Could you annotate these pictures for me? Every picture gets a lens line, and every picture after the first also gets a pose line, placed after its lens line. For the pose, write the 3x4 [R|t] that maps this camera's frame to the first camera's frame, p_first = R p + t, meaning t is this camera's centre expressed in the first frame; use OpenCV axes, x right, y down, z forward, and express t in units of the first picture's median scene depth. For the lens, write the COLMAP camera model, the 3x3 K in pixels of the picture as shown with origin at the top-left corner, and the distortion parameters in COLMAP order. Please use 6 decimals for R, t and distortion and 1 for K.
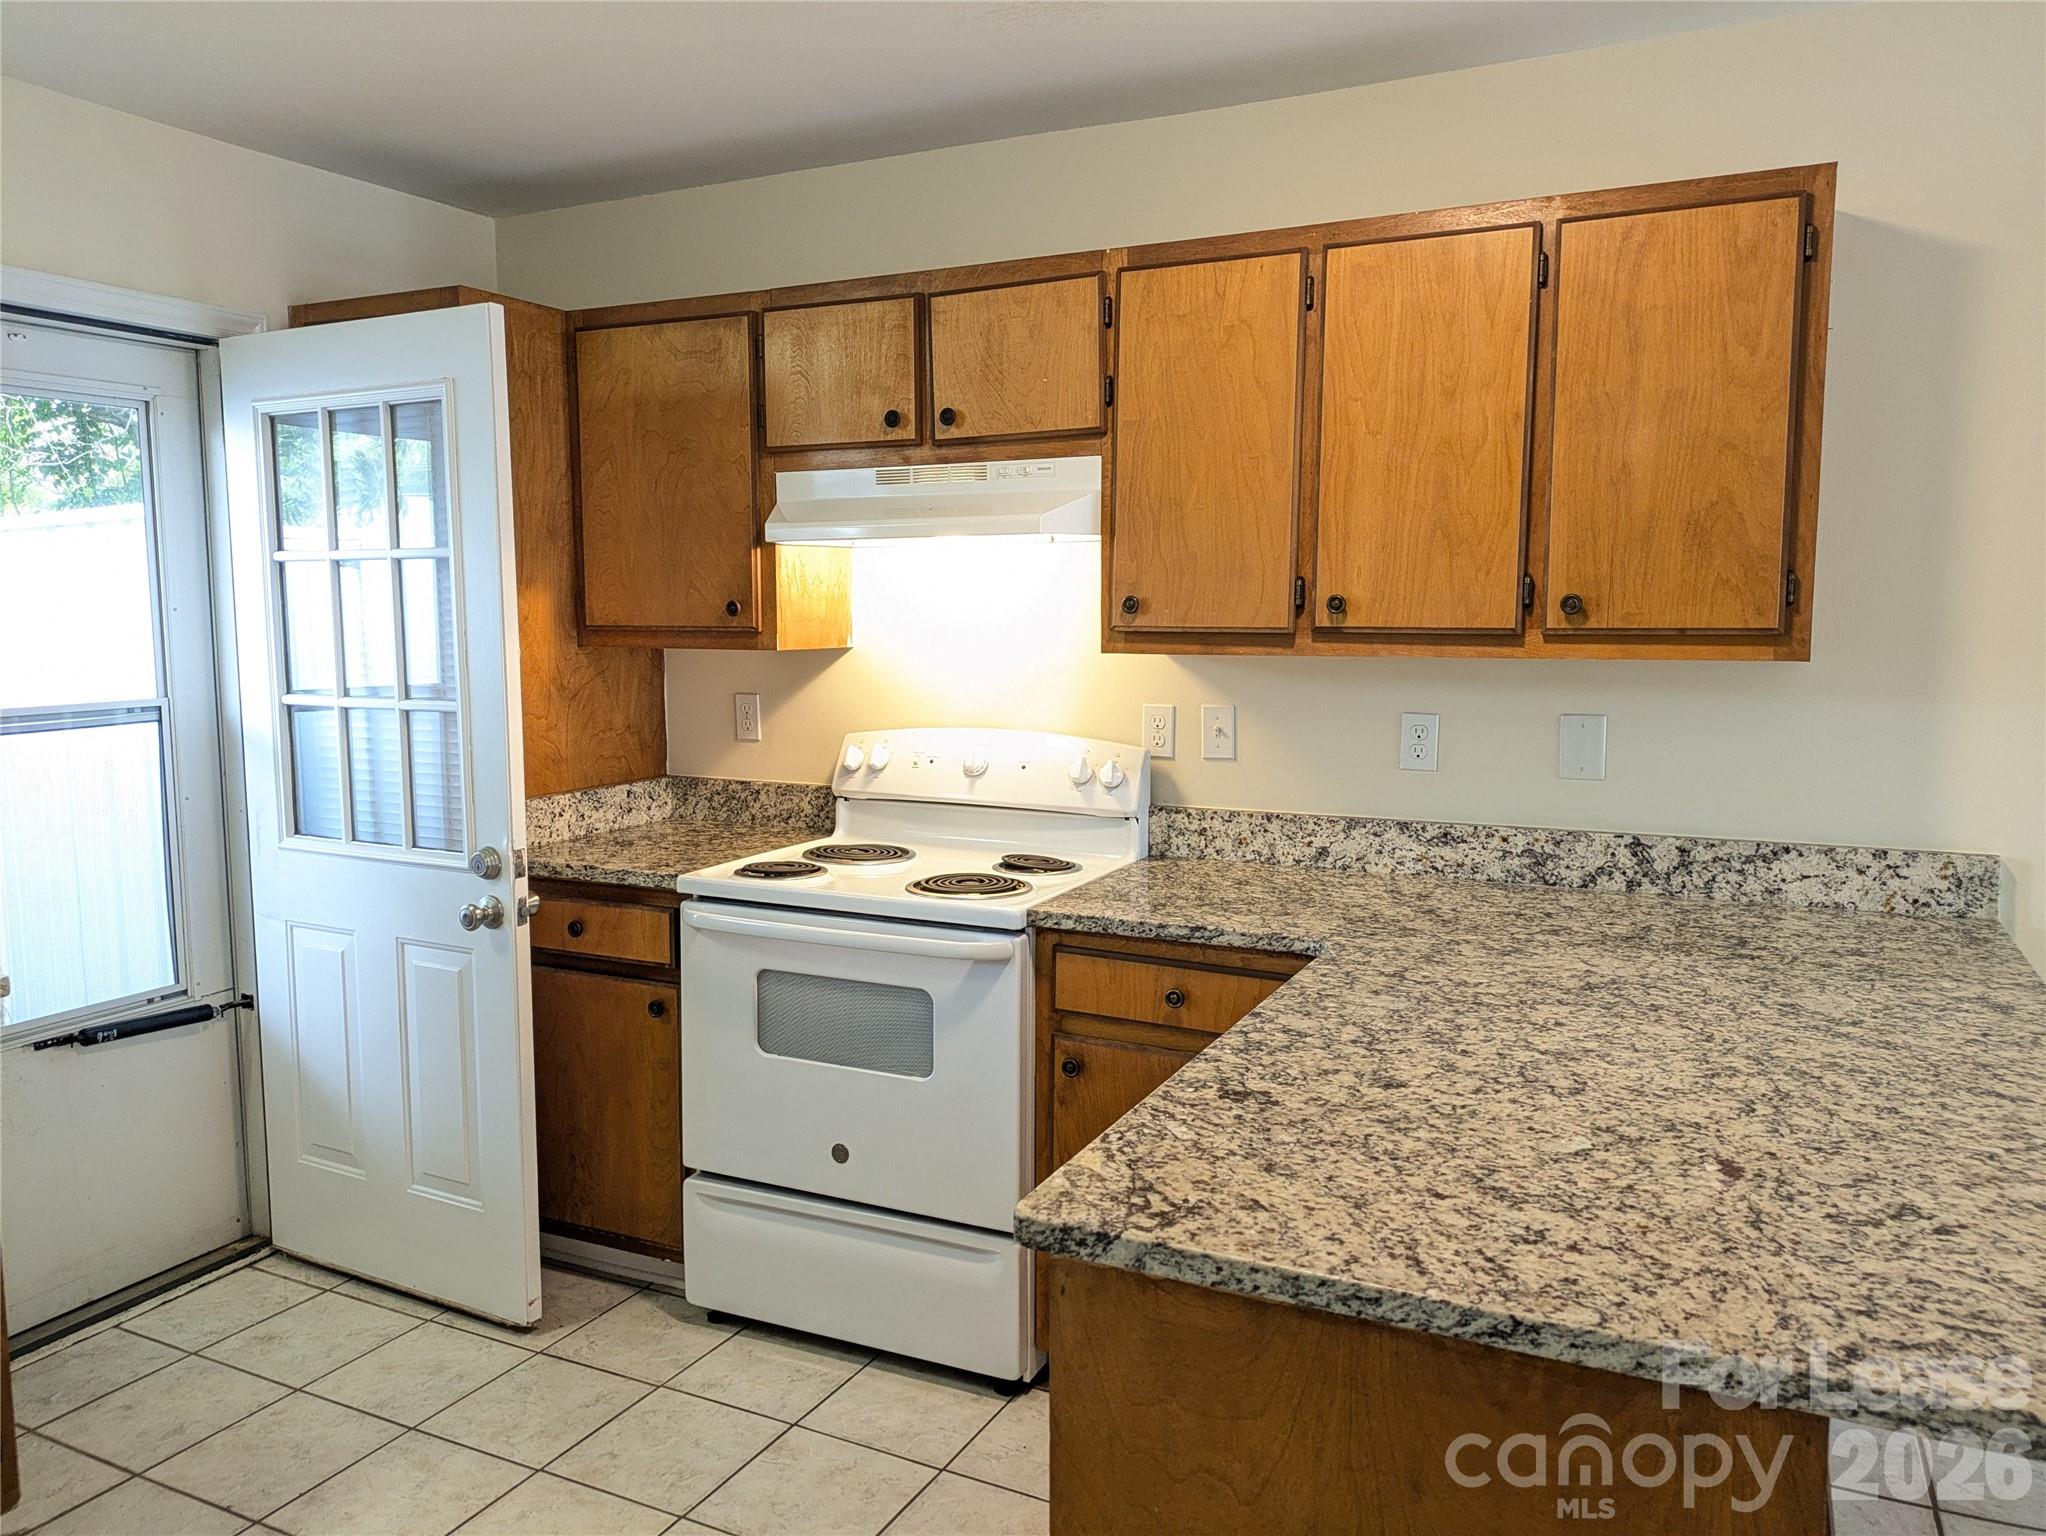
lens RADIAL K [[1503.3, 0, 1017.5], [0, 1503.3, 742.0], [0, 0, 1]] dist [0.016480, -0.006794]
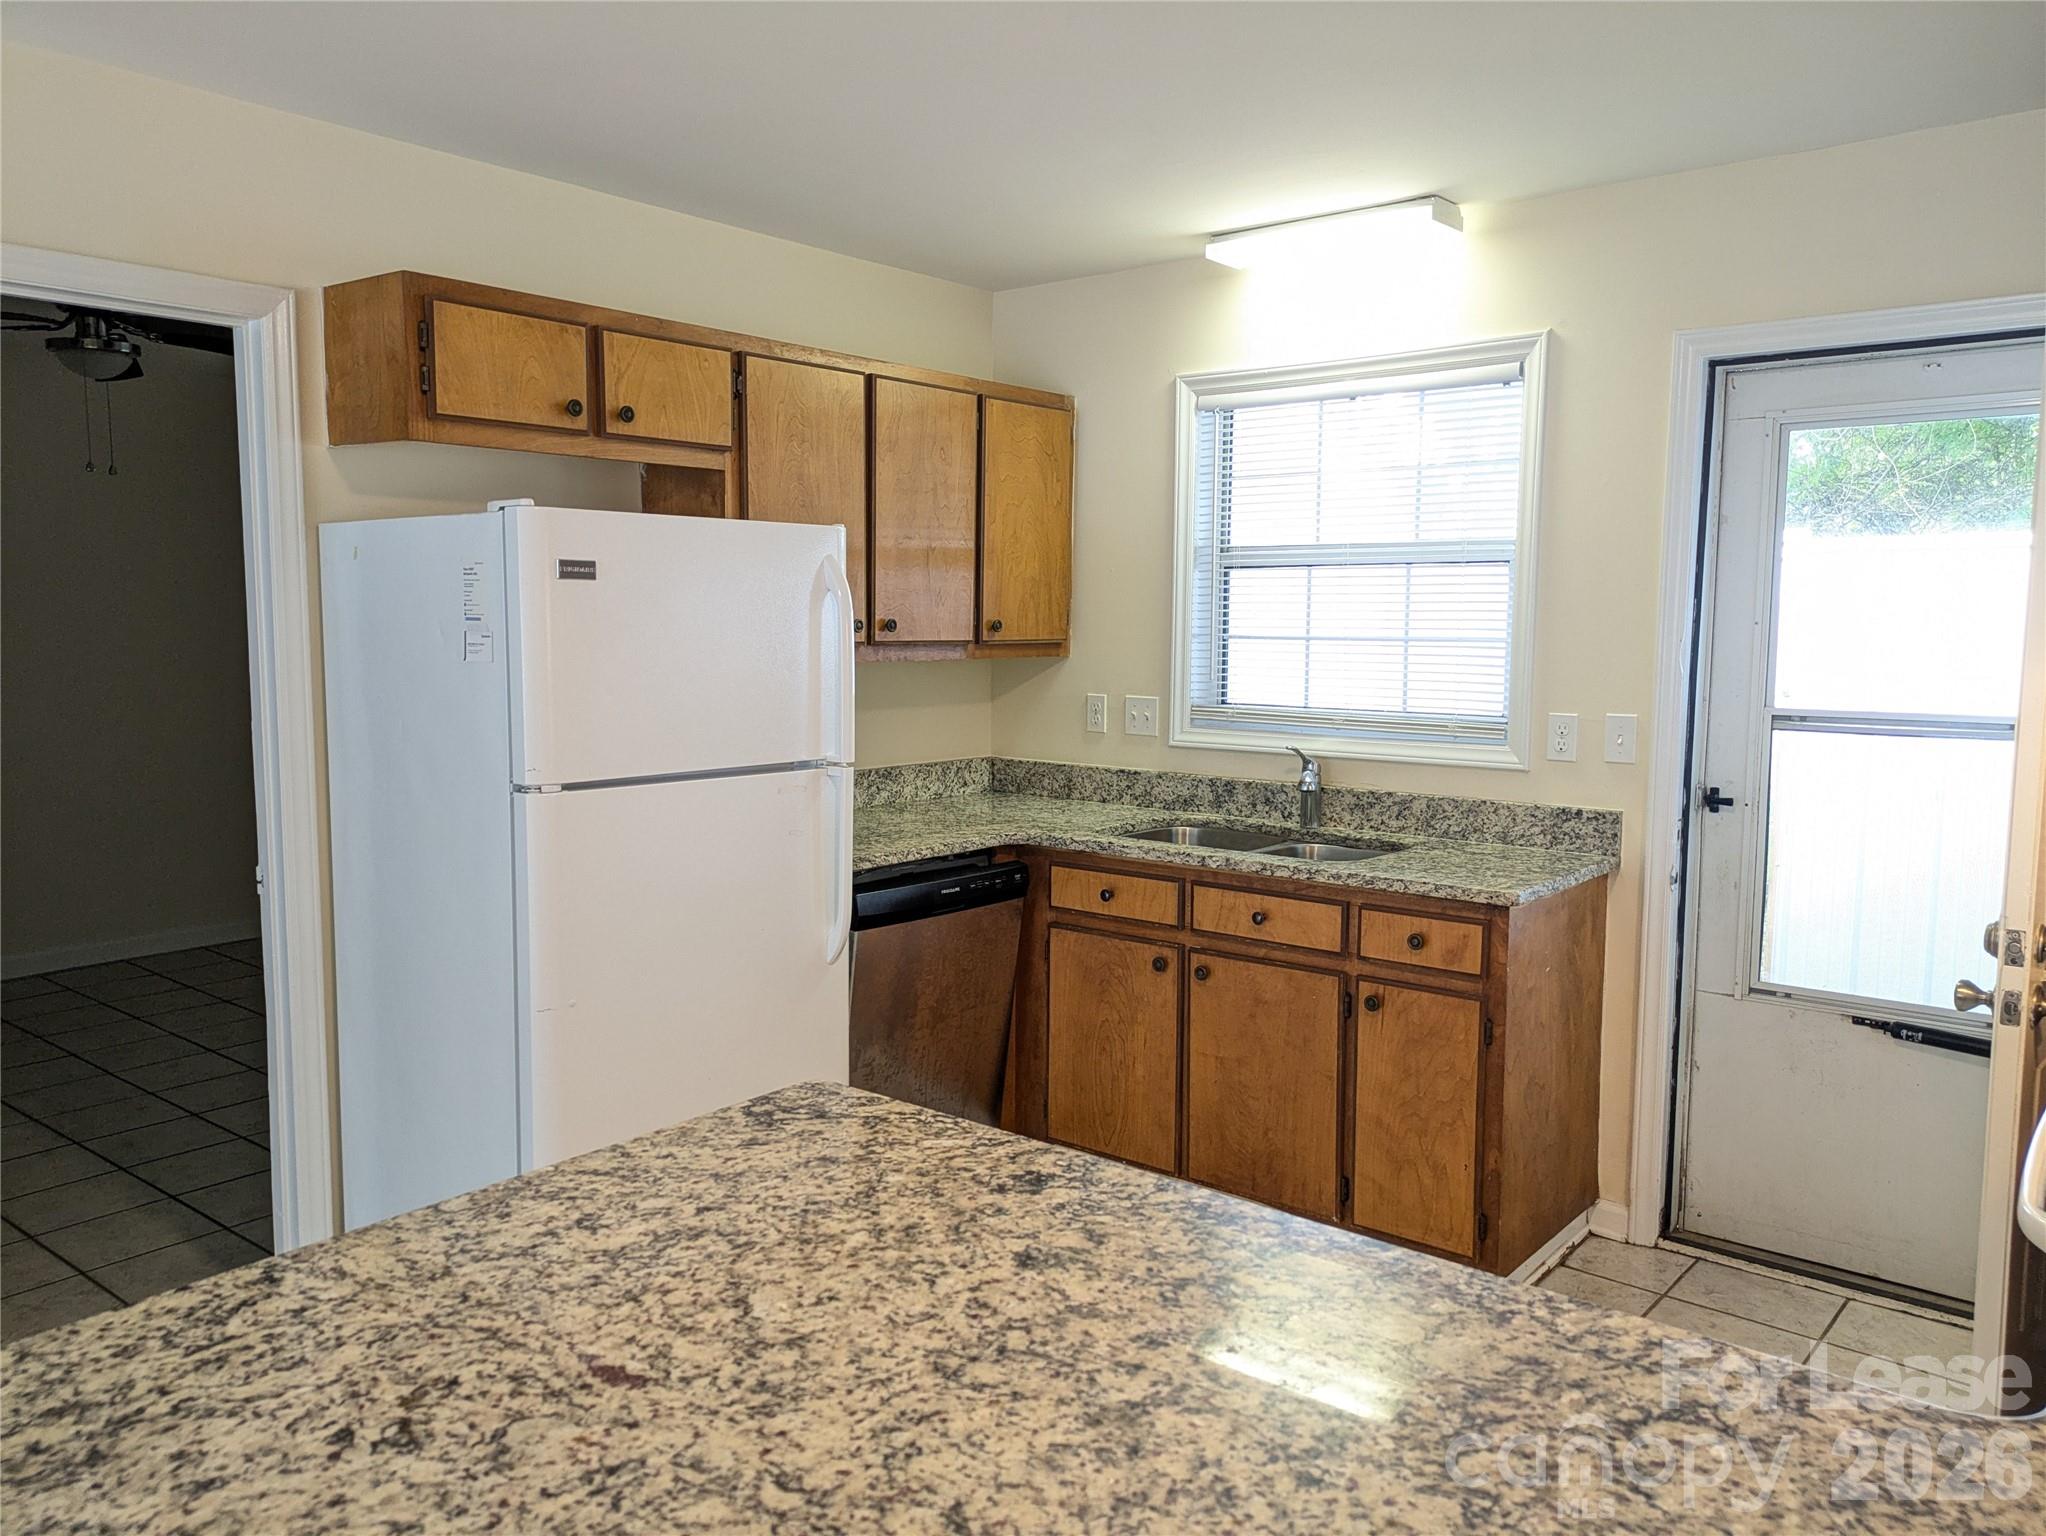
lens RADIAL K [[1517.1, 0, 1016.6], [0, 1517.1, 762.3], [0, 0, 1]] dist [0.064914, -0.066773]
pose [[-0.222082, 0.103406, -0.969529, 0.609109], [-0.096496, 0.987148, 0.127389, -0.075623], [0.970241, 0.121846, -0.209250, 0.700066]]
